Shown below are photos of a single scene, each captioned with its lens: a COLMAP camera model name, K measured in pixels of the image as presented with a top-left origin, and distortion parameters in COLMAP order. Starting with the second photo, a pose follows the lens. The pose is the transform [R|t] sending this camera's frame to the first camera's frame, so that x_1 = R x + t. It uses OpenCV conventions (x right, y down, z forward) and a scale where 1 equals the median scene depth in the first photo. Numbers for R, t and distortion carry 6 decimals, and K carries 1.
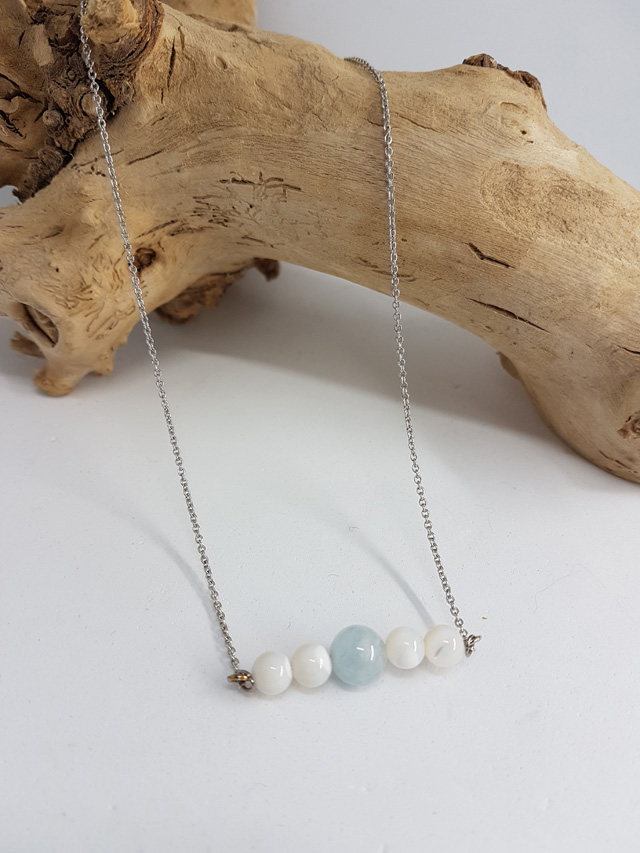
lens RADIAL K [[676.3, 0, 316.9], [0, 676.3, 425.7], [0, 0, 1]] dist [0.030185, -0.122090]
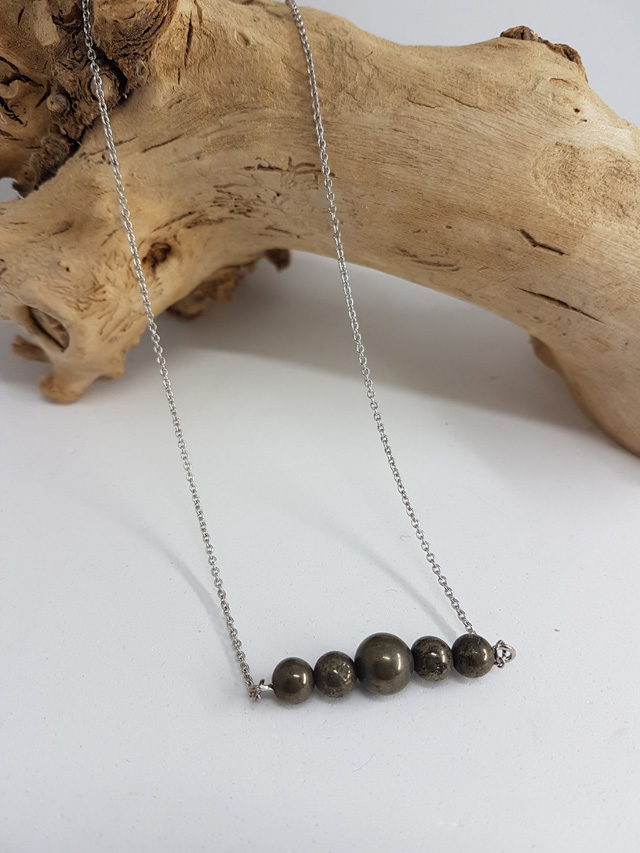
lens RADIAL K [[682.7, 0, 317.1], [0, 682.7, 427.2], [0, 0, 1]] dist [0.007582, -0.094870]
pose [[0.998850, -0.034815, 0.032971, -0.087474], [0.033883, 0.999022, 0.028414, -0.032438], [-0.033928, -0.027265, 0.999052, 0.061190]]
